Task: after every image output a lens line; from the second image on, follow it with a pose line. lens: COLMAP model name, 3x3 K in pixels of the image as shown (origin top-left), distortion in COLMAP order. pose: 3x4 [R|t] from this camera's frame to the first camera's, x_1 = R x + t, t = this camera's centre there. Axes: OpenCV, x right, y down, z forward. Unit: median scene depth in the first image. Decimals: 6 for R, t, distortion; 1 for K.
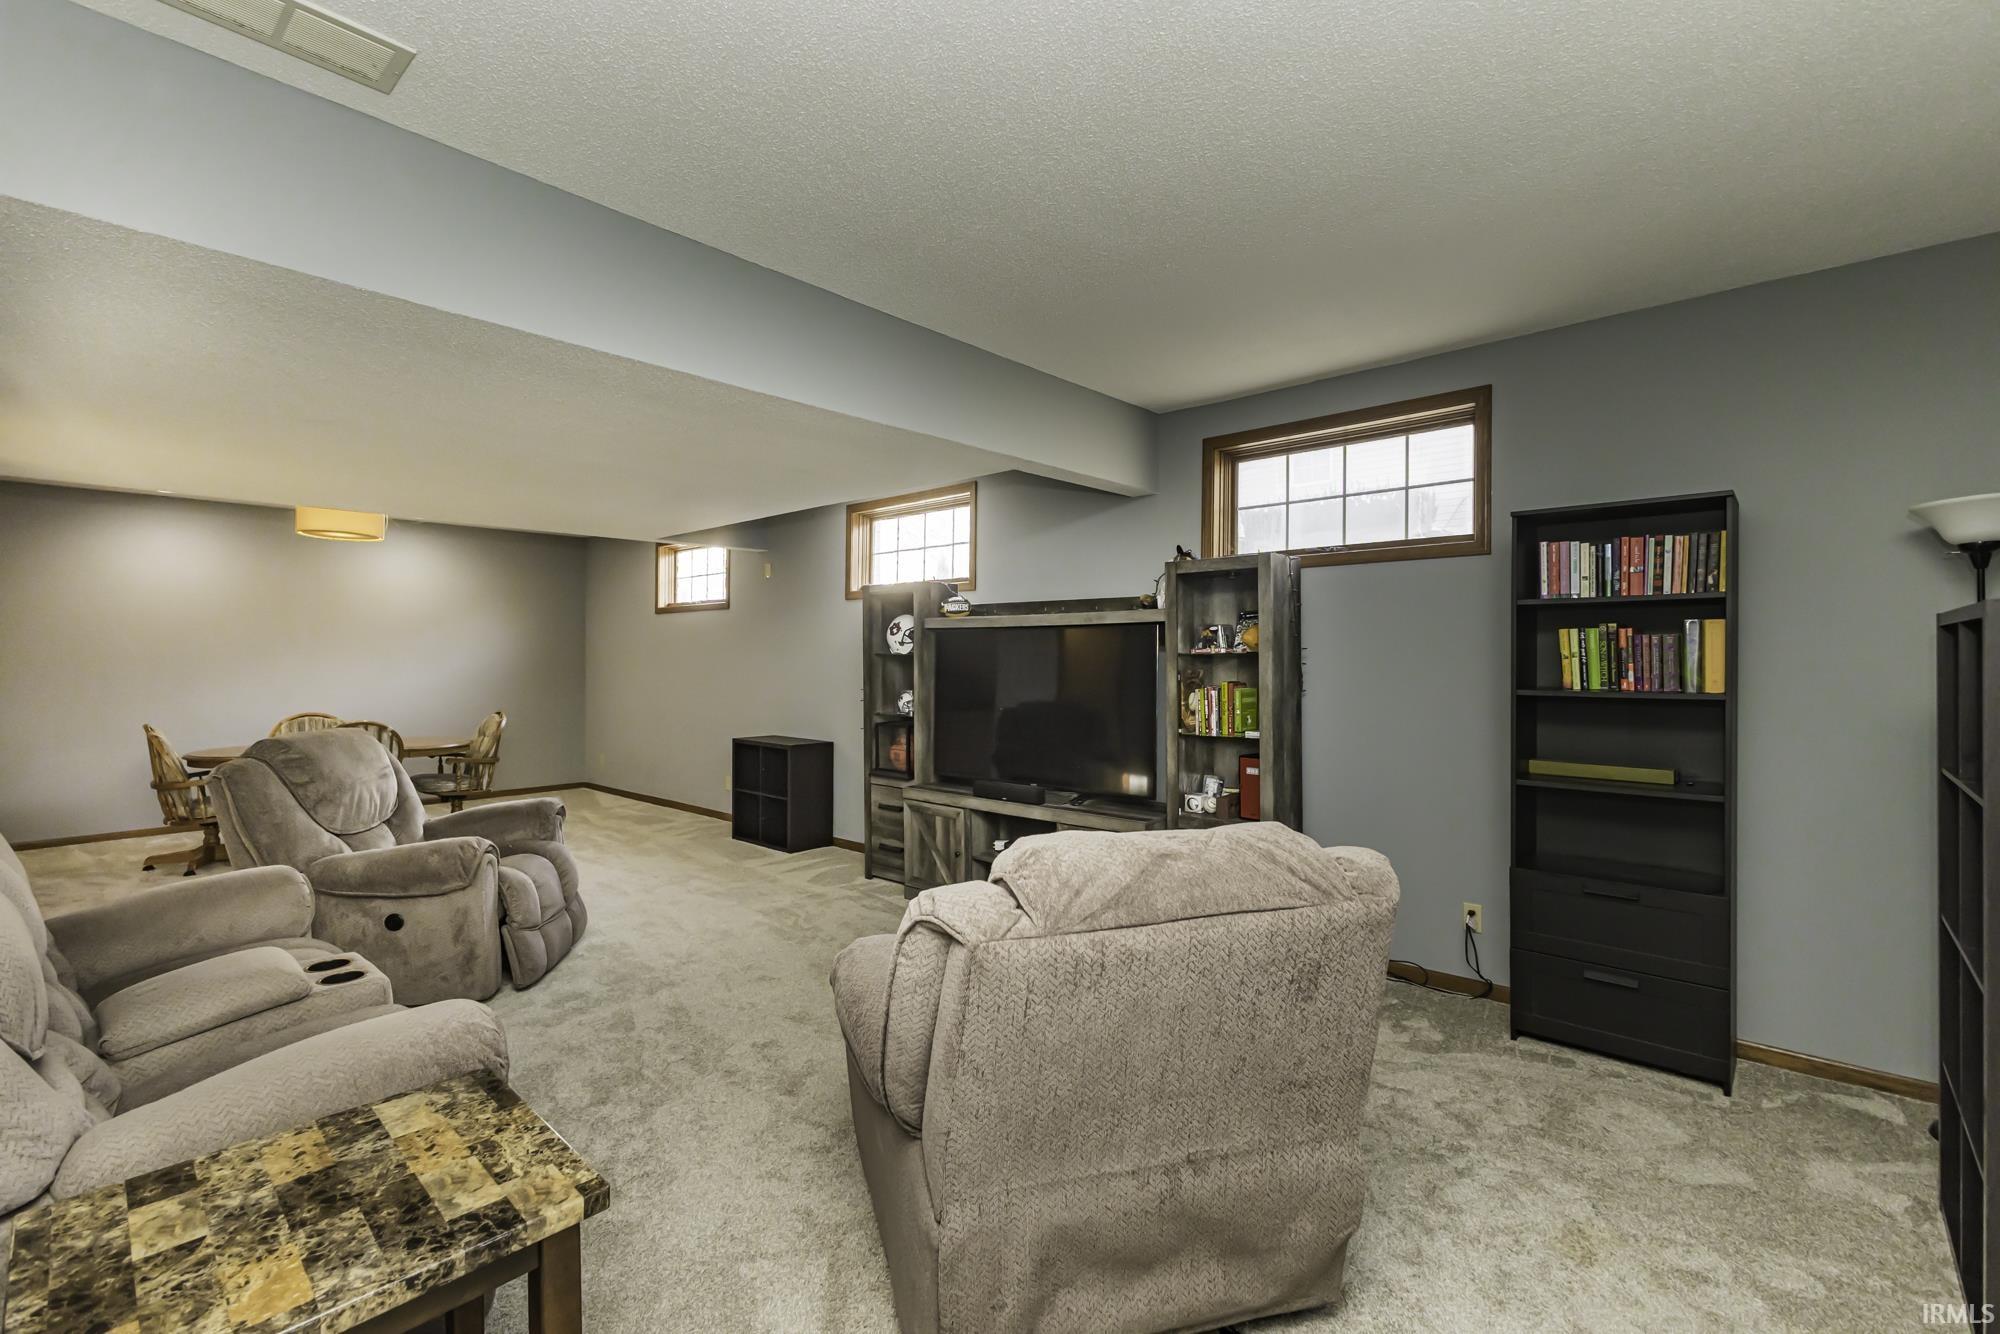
lens RADIAL K [[866.0, 0, 1000.0], [0, 866.0, 667.0], [0, 0, 1]] dist [0.002166, 0.000119]
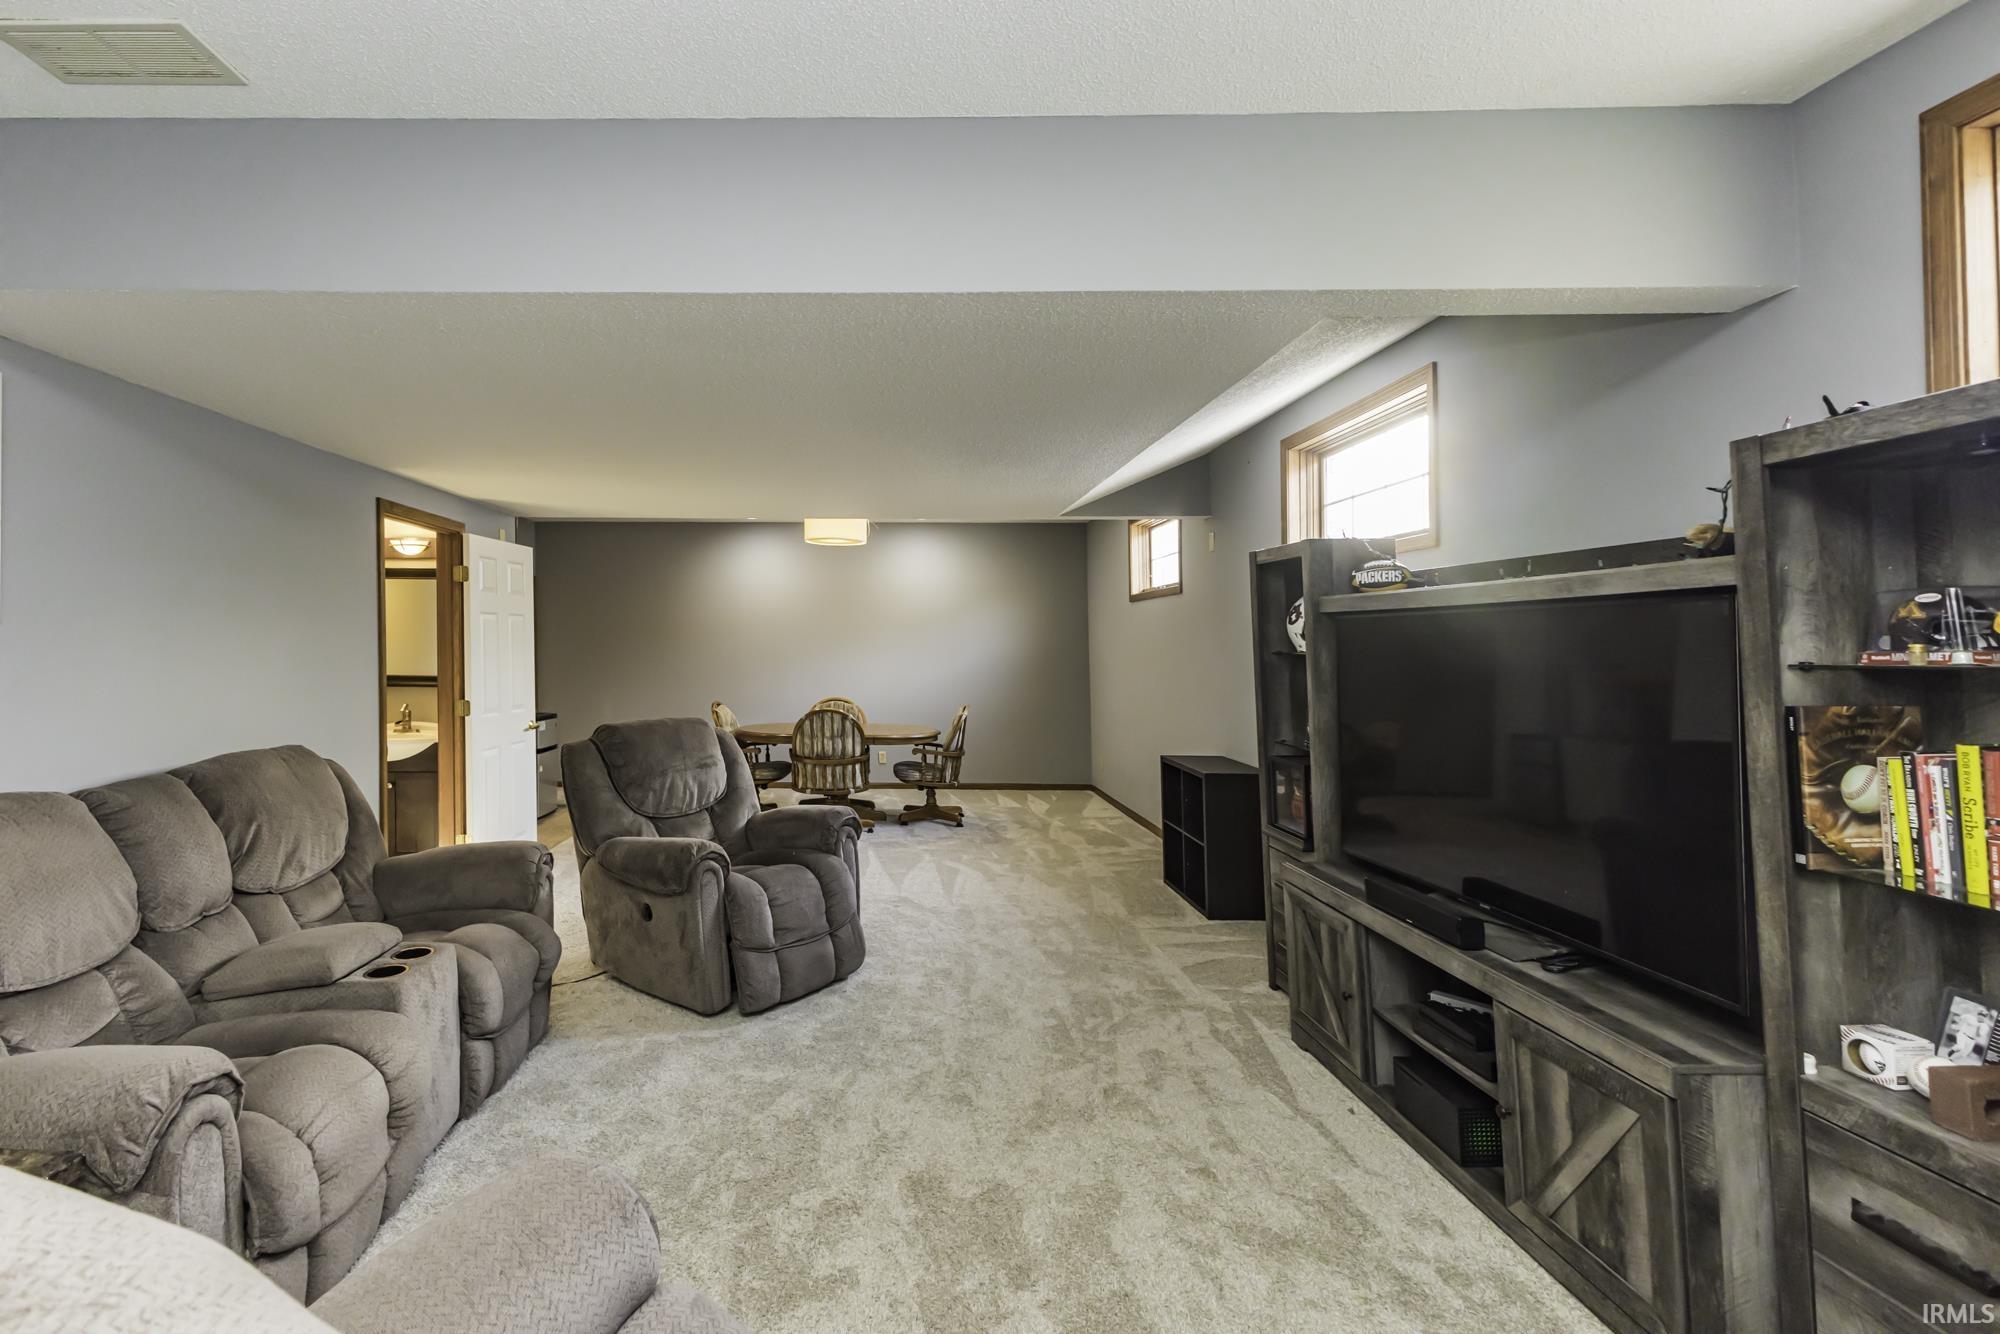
lens RADIAL K [[892.0, 0, 1005.8], [0, 892.0, 626.1], [0, 0, 1]] dist [0.012759, 0.000209]
pose [[0.659546, -0.009720, -0.751602, 0.268056], [-0.015581, 0.999525, -0.026599, -0.015475], [0.751503, 0.029254, 0.659081, 0.435479]]
